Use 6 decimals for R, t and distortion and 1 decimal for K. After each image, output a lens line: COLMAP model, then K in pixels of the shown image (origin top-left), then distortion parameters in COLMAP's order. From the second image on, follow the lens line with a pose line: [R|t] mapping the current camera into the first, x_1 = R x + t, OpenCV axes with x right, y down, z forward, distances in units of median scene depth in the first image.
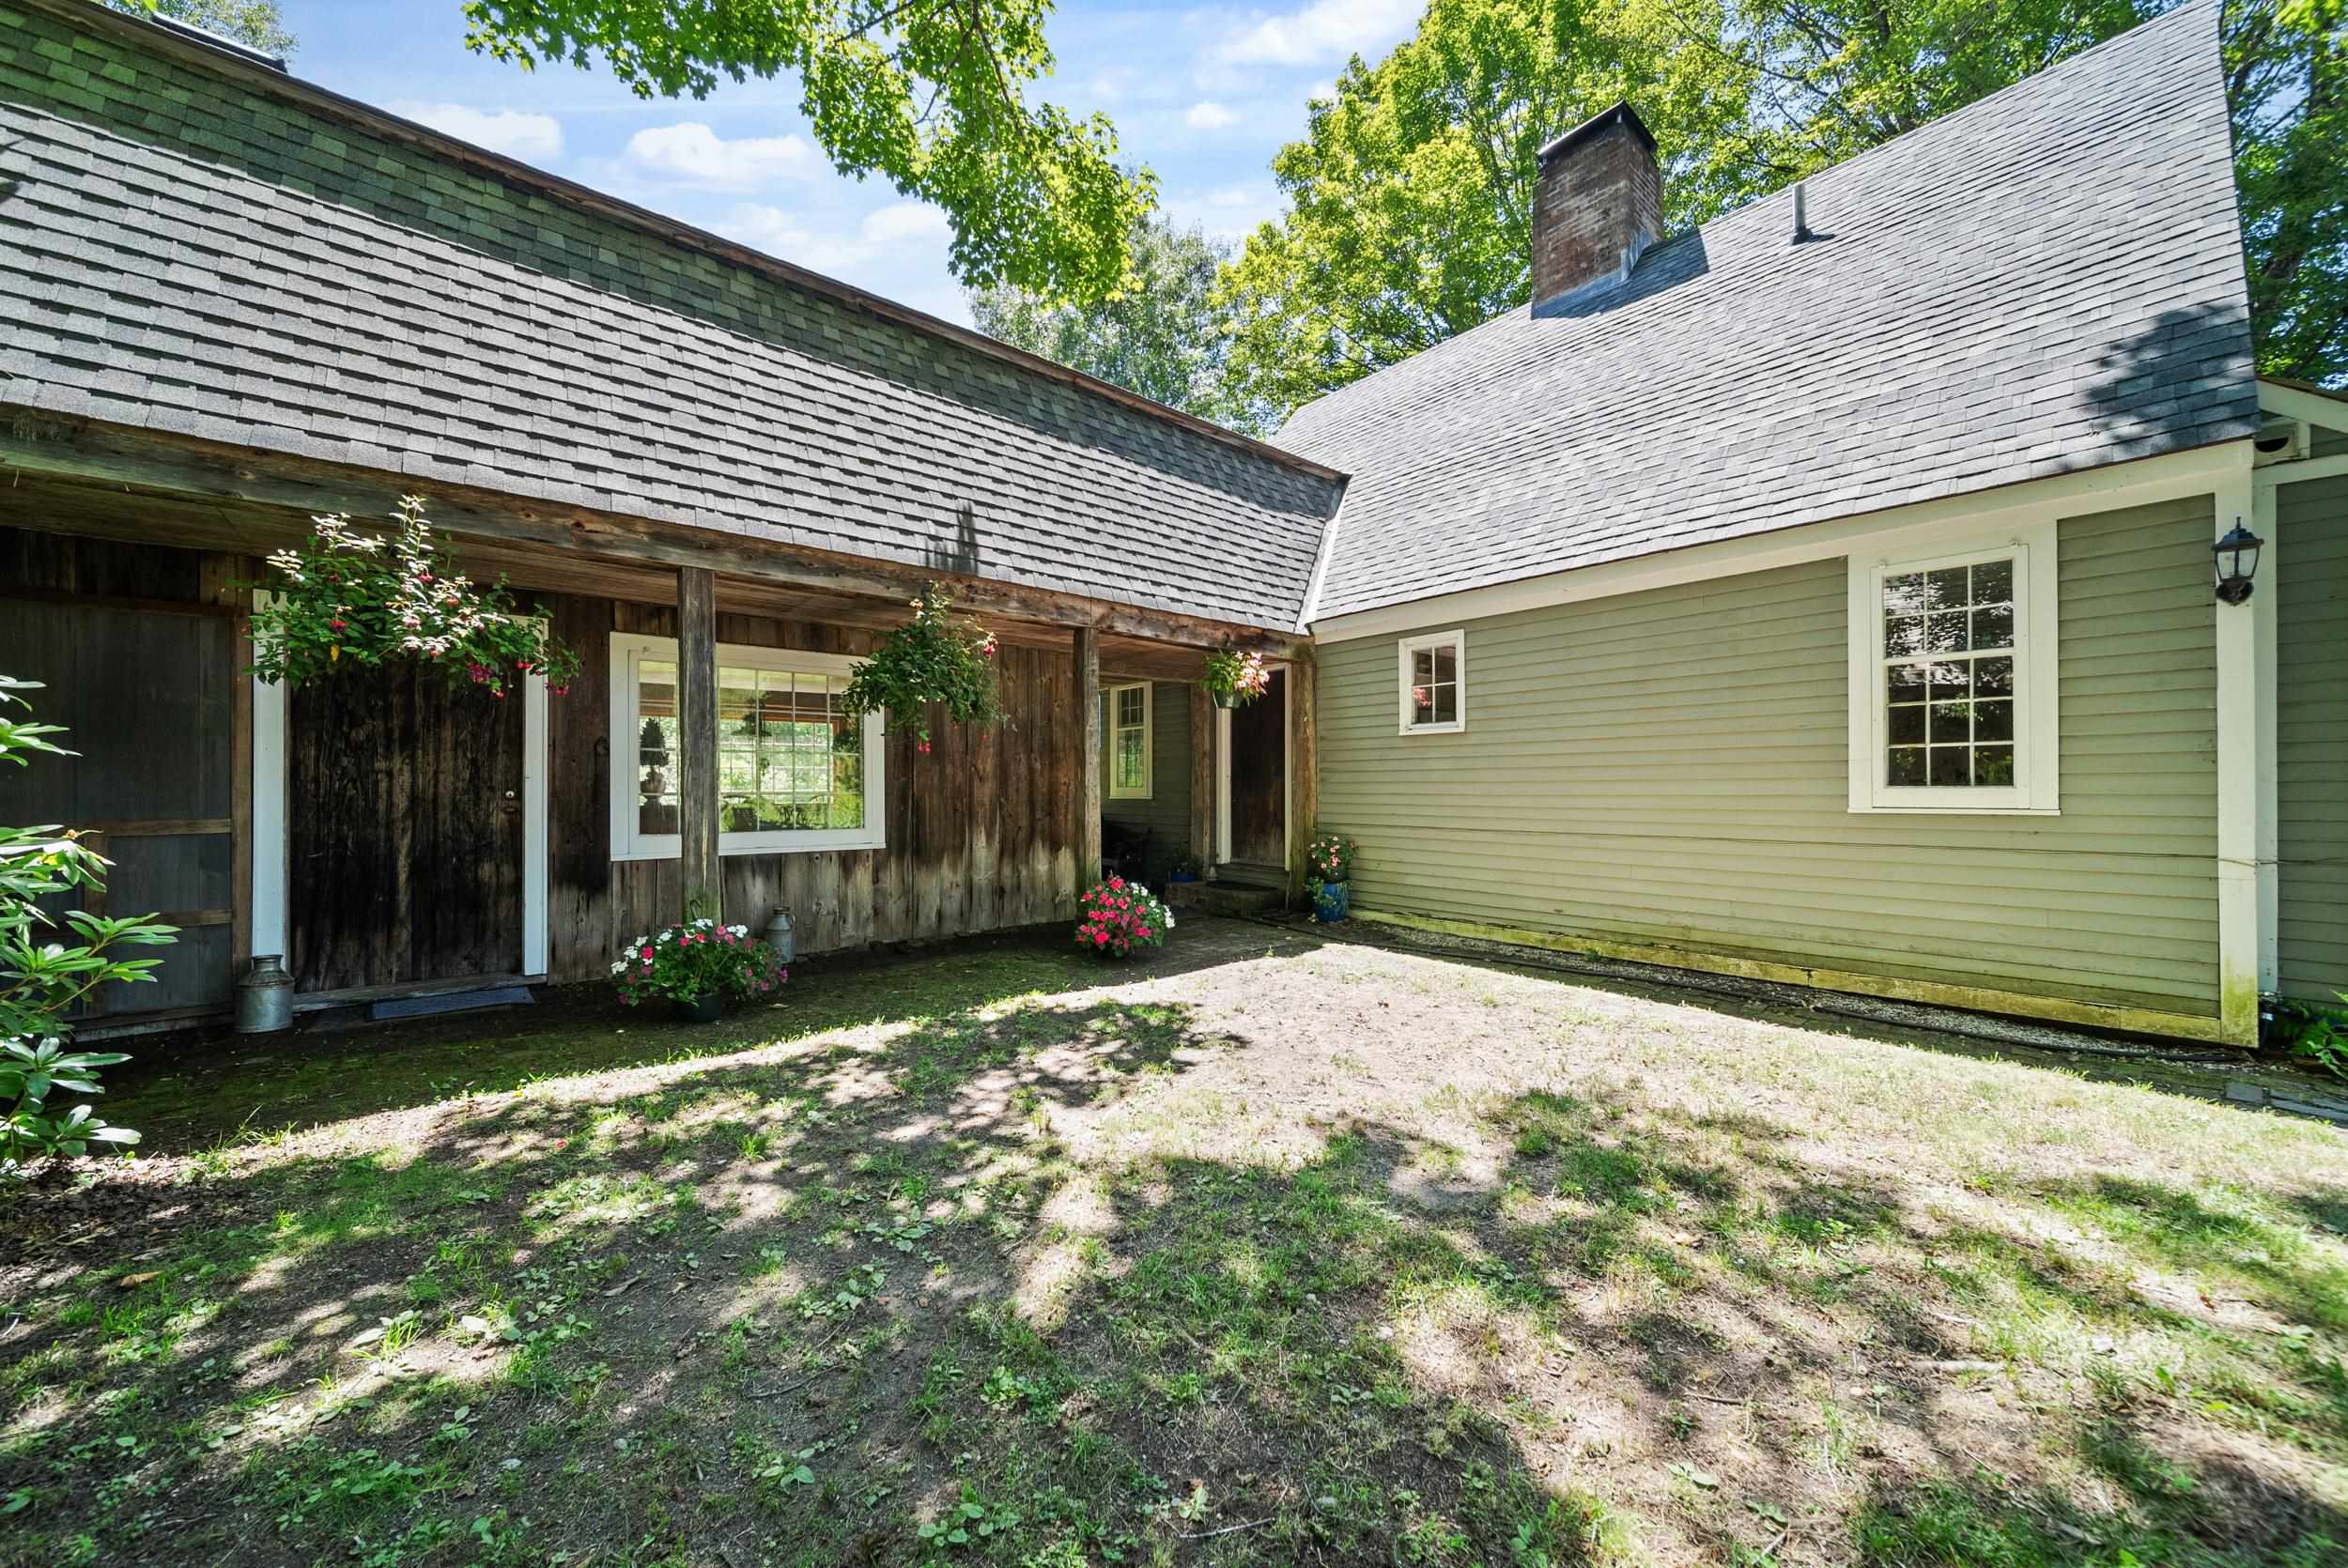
lens RADIAL K [[835.3, 0, 1175.5], [0, 835.3, 787.9], [0, 0, 1]] dist [-0.001055, -0.001067]
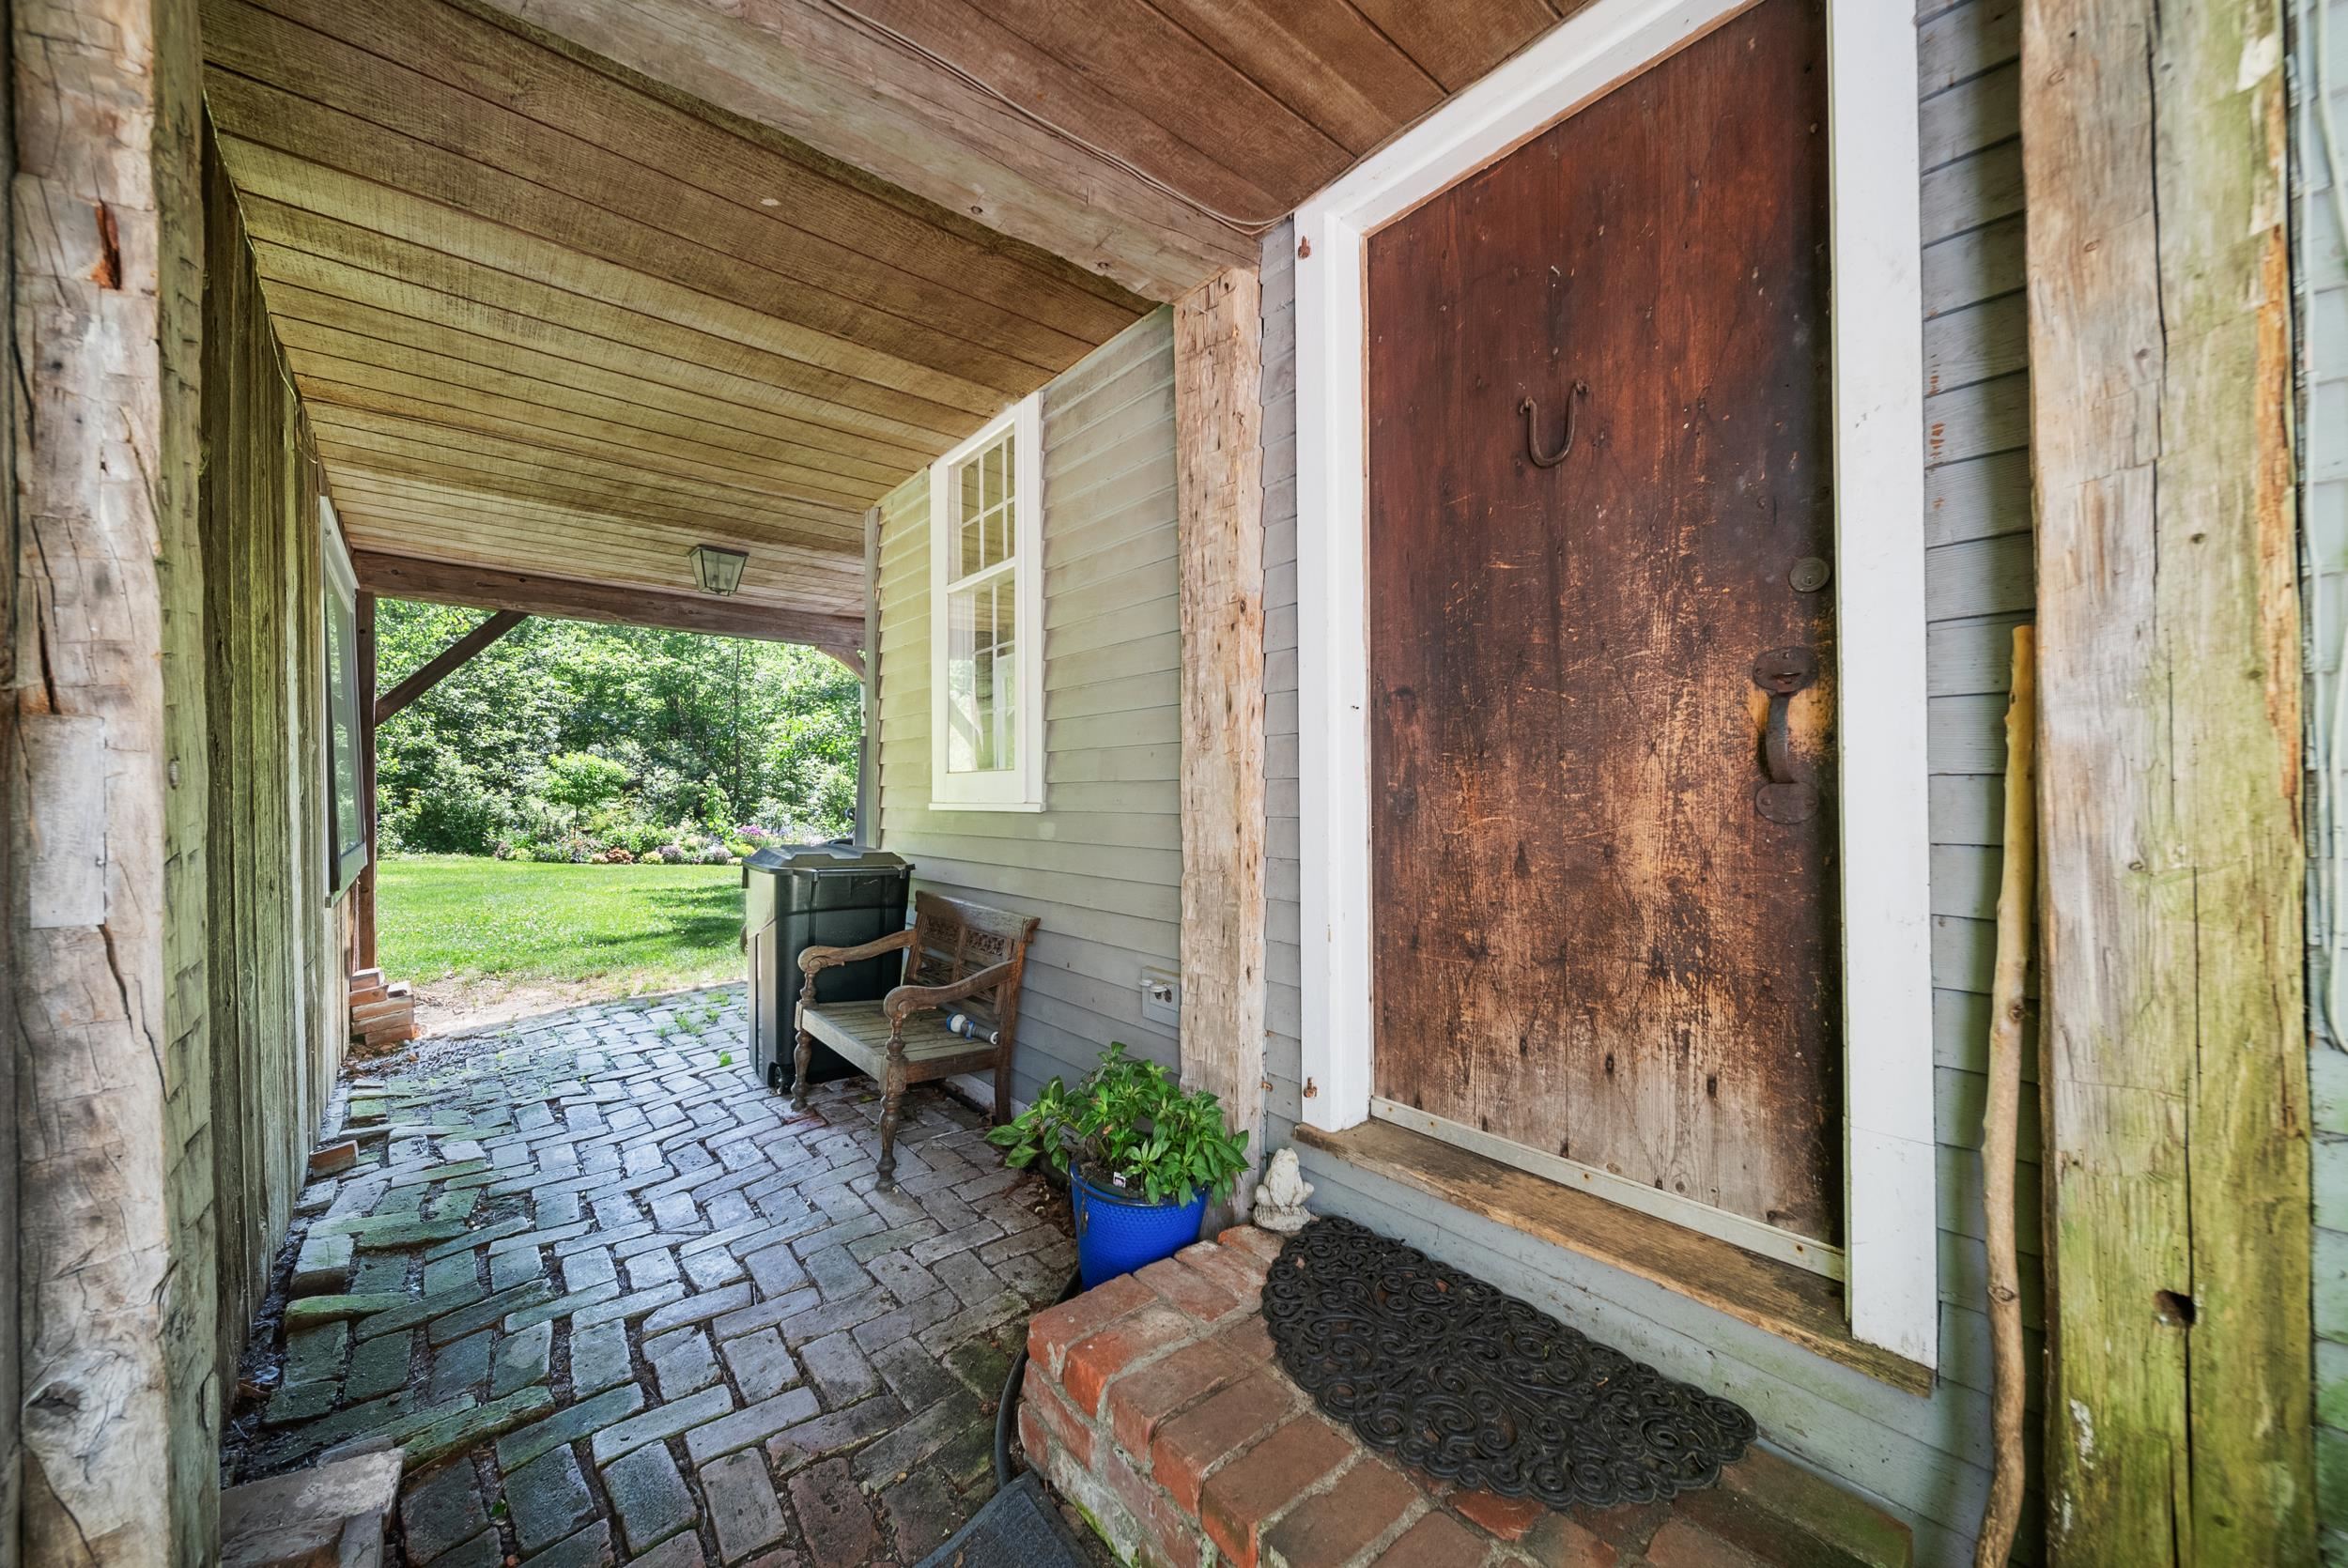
lens RADIAL K [[835.3, 0, 1181.8], [0, 835.3, 787.5], [0, 0, 1]] dist [-0.001055, -0.001067]
pose [[0.999828, -0.004816, 0.017914, 0.047248], [0.004834, 0.999988, -0.001003, 0.018645], [-0.017909, 0.001089, 0.999839, 2.380455]]
